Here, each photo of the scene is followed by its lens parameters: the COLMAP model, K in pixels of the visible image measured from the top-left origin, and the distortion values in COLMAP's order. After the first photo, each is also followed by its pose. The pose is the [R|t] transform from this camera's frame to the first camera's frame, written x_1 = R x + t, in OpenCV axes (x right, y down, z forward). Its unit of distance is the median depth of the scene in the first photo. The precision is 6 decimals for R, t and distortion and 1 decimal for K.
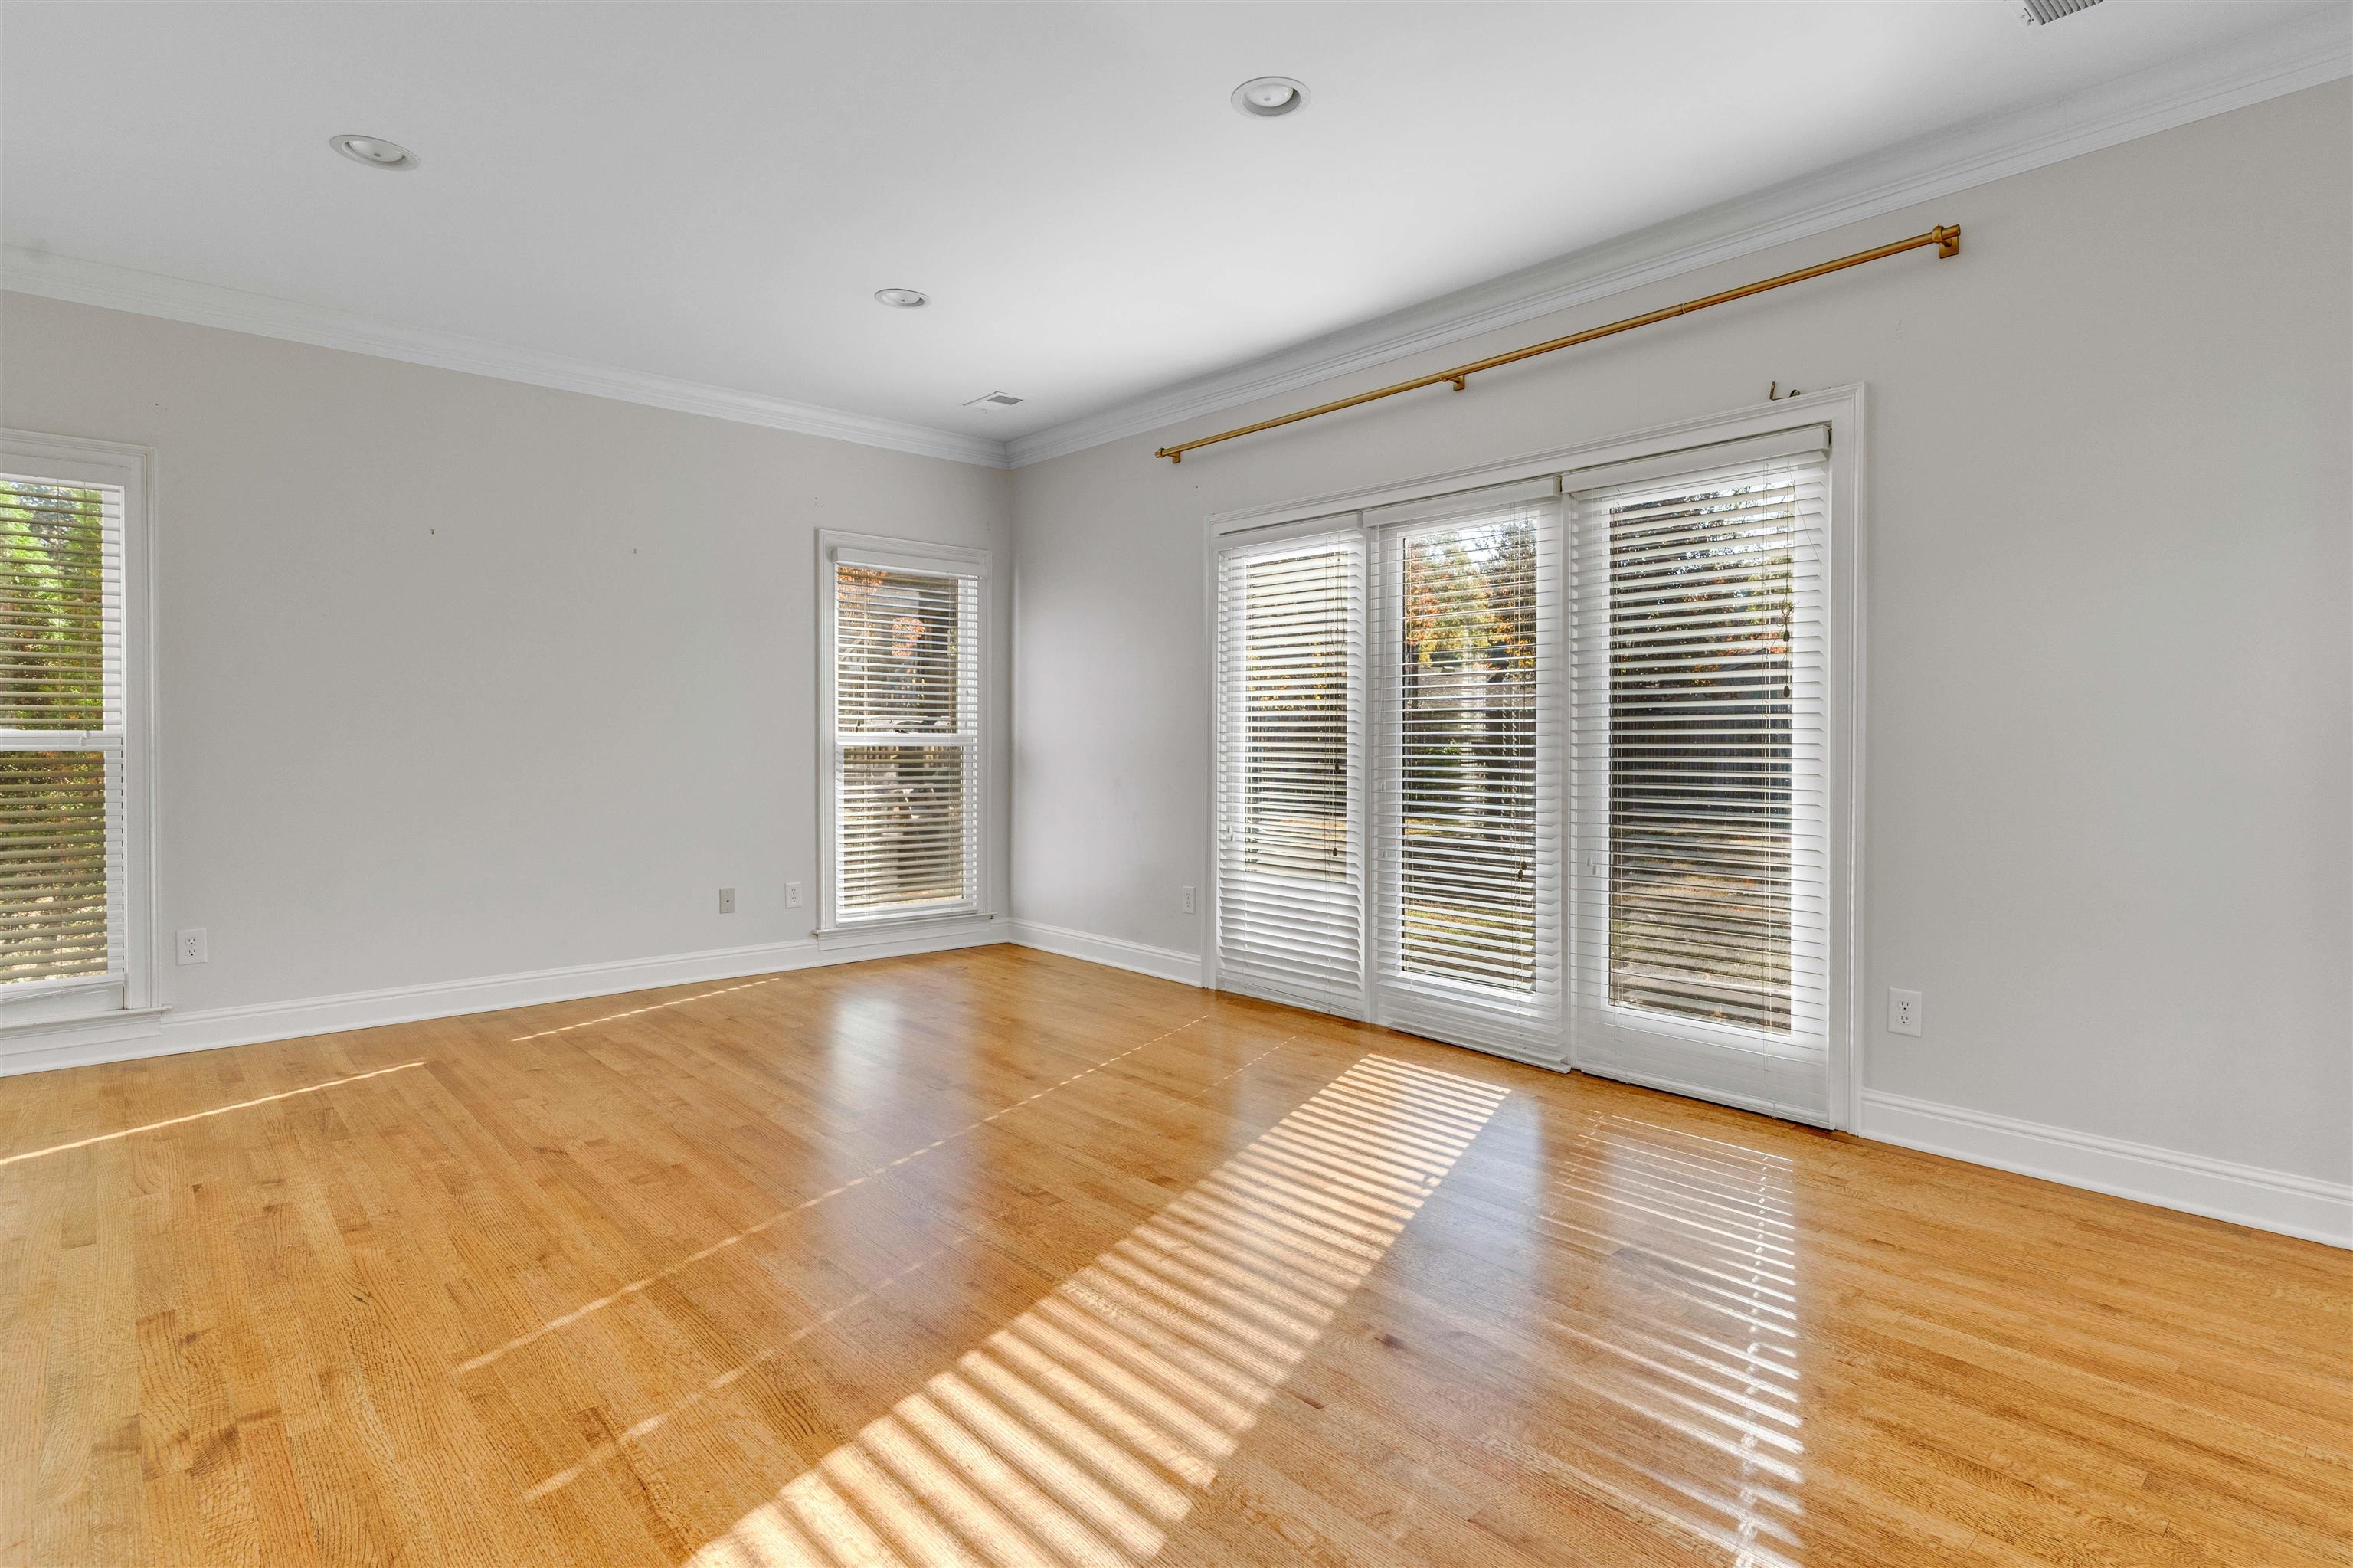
lens RADIAL K [[1194.4, 0, 1166.8], [0, 1194.4, 752.9], [0, 0, 1]] dist [0.004406, 0.000281]
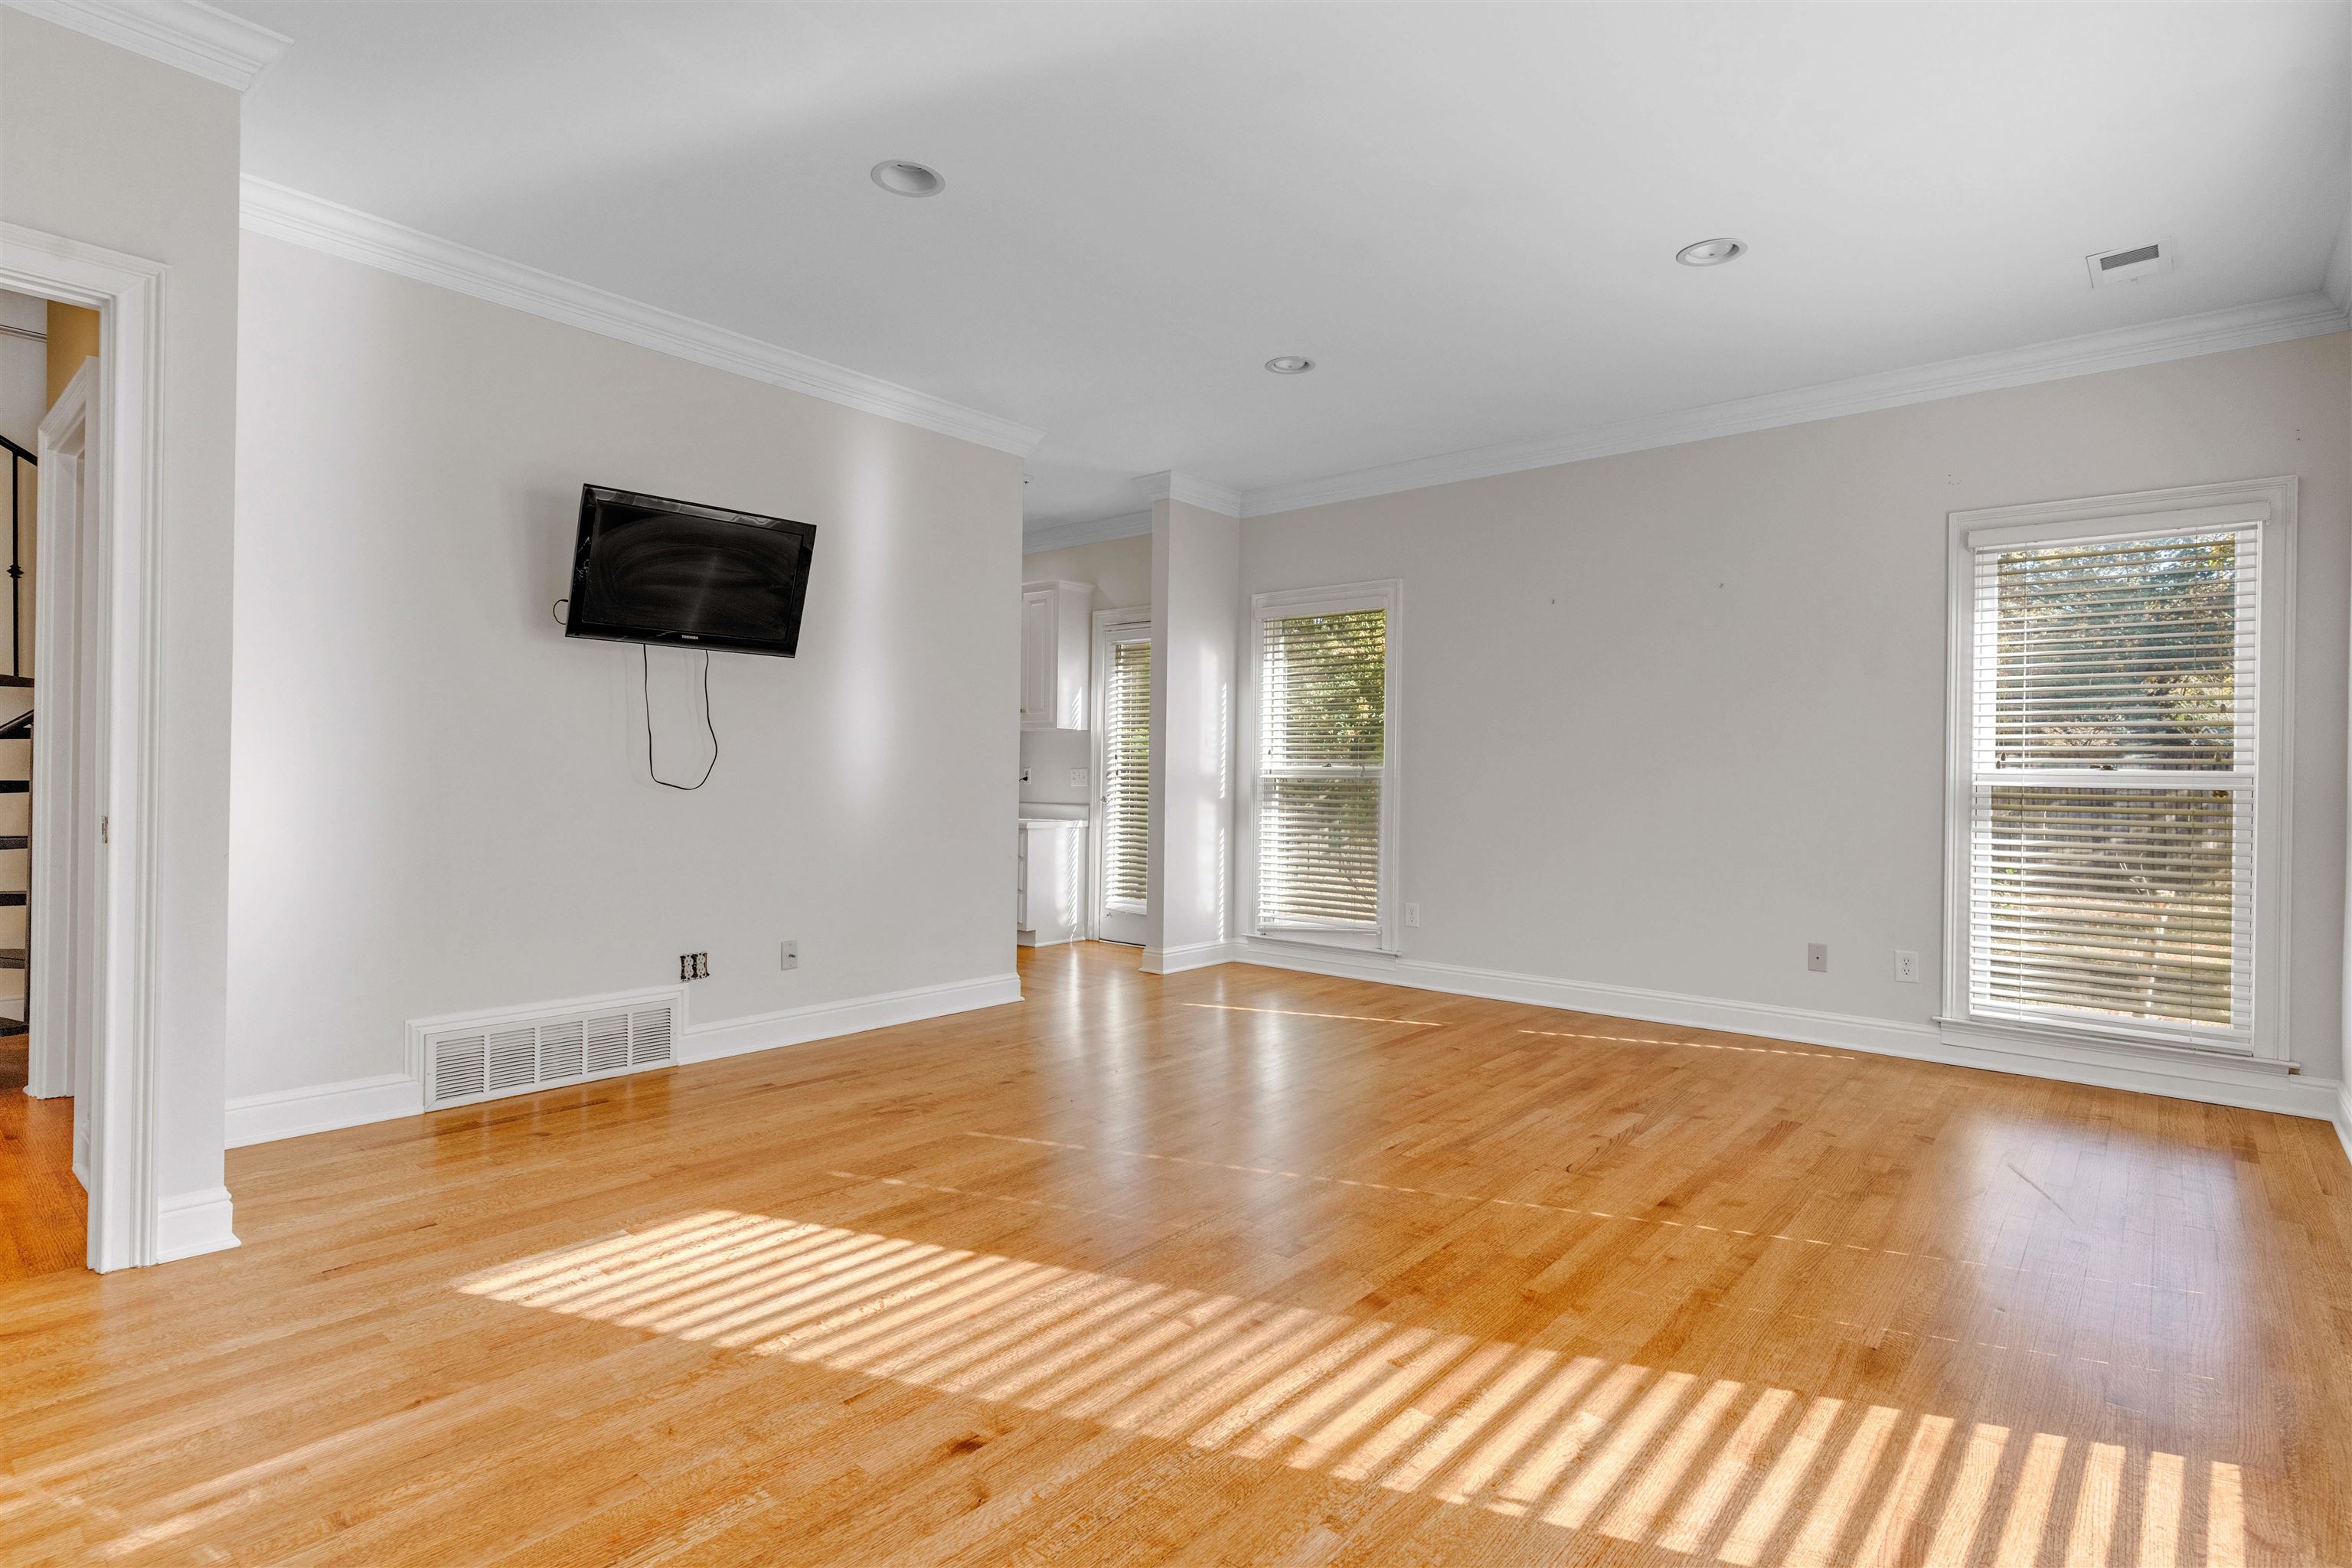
lens RADIAL K [[1164.3, 0, 1192.9], [0, 1164.3, 773.8], [0, 0, 1]] dist [-0.001656, 0.001463]
pose [[0.141604, 0.002639, -0.989920, 0.829048], [-0.025060, 0.999686, -0.000920, -0.000703], [0.989606, 0.024938, 0.141626, 0.812782]]
